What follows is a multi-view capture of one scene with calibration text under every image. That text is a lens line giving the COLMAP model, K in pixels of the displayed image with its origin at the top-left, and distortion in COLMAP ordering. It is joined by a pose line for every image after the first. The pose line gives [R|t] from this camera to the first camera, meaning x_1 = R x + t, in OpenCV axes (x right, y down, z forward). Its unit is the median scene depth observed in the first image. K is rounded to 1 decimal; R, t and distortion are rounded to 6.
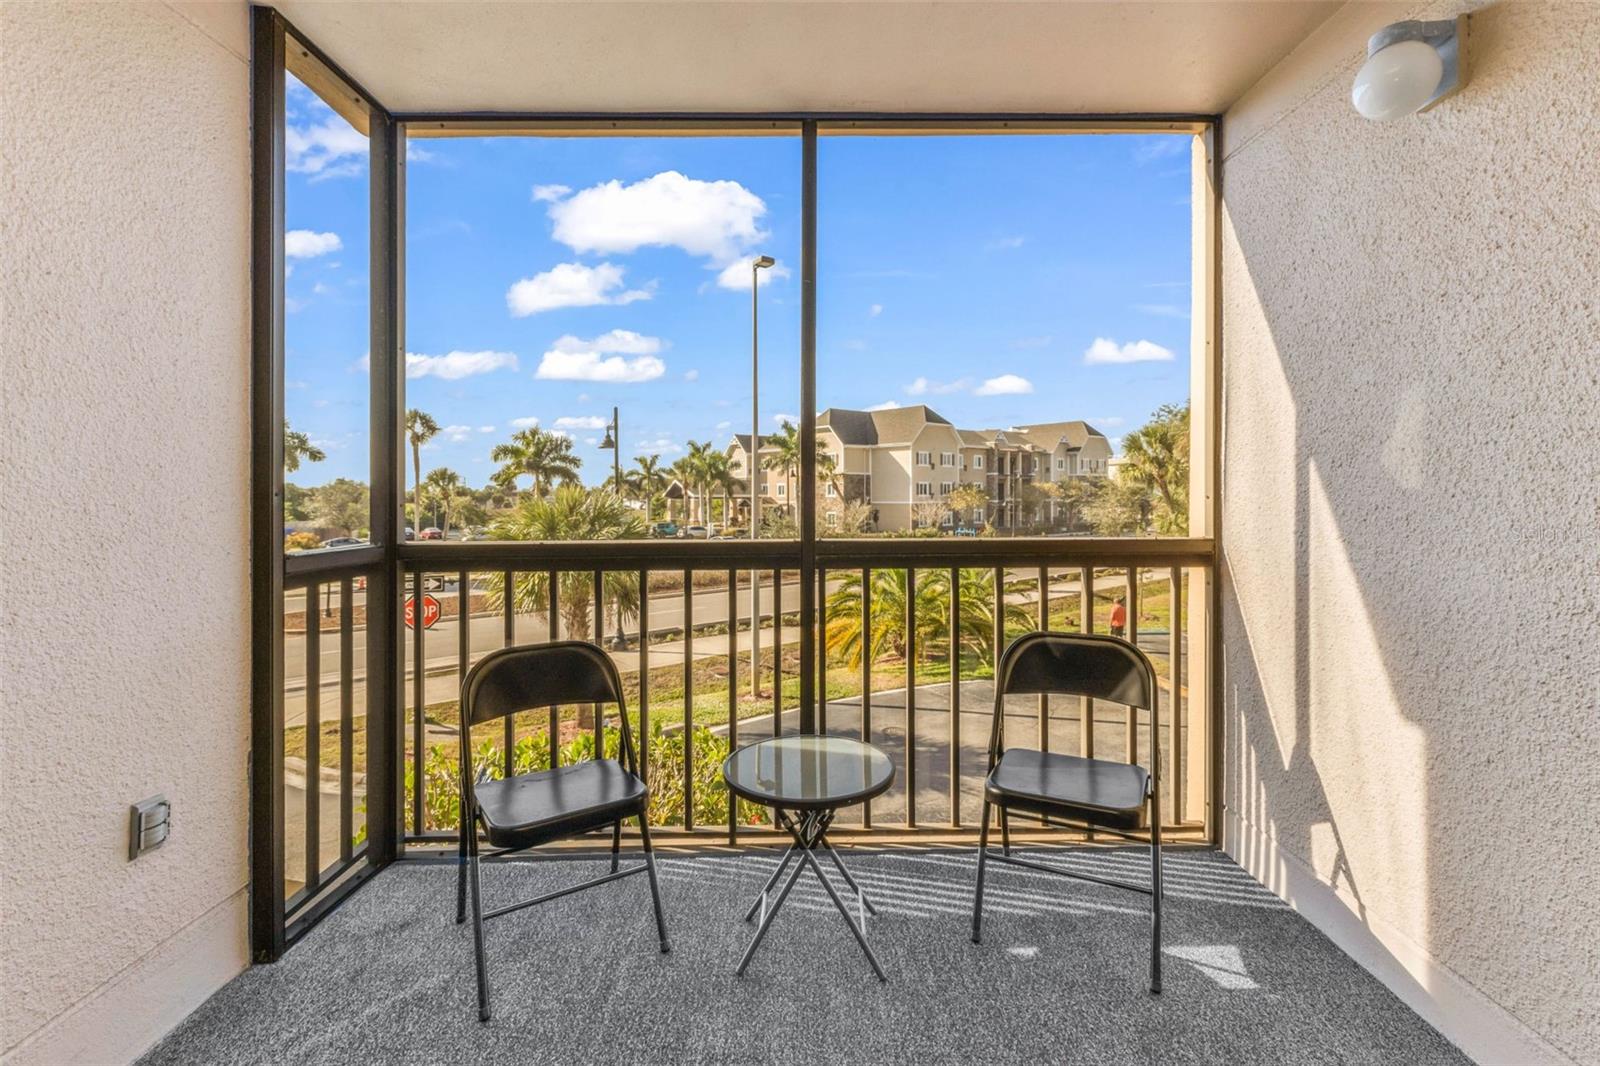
lens RADIAL K [[703.3, 0, 803.3], [0, 703.3, 491.0], [0, 0, 1]] dist [0.000602, 0.000027]
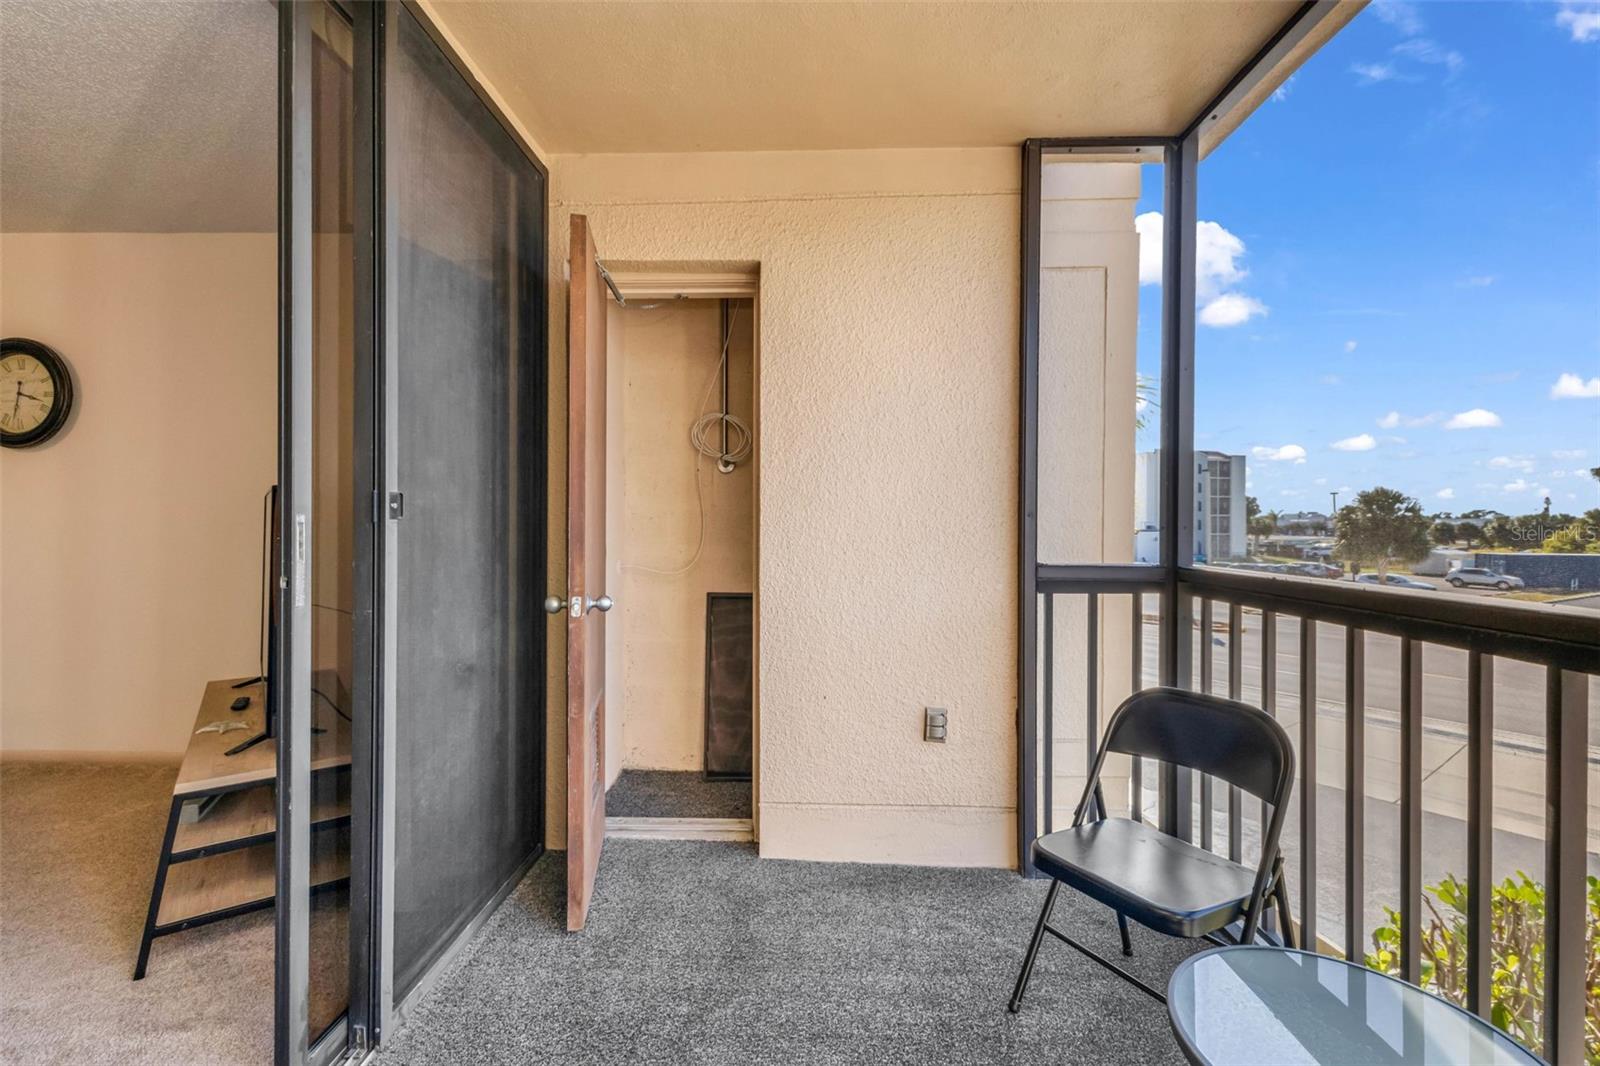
lens RADIAL K [[703.4, 0, 794.9], [0, 703.4, 509.3], [0, 0, 1]] dist [0.005430, 0.000263]
pose [[-0.017817, 0.000440, -0.999841, 0.556606], [-0.000429, 1.000000, 0.000448, -0.007197], [0.999841, 0.000437, -0.017817, 0.606043]]
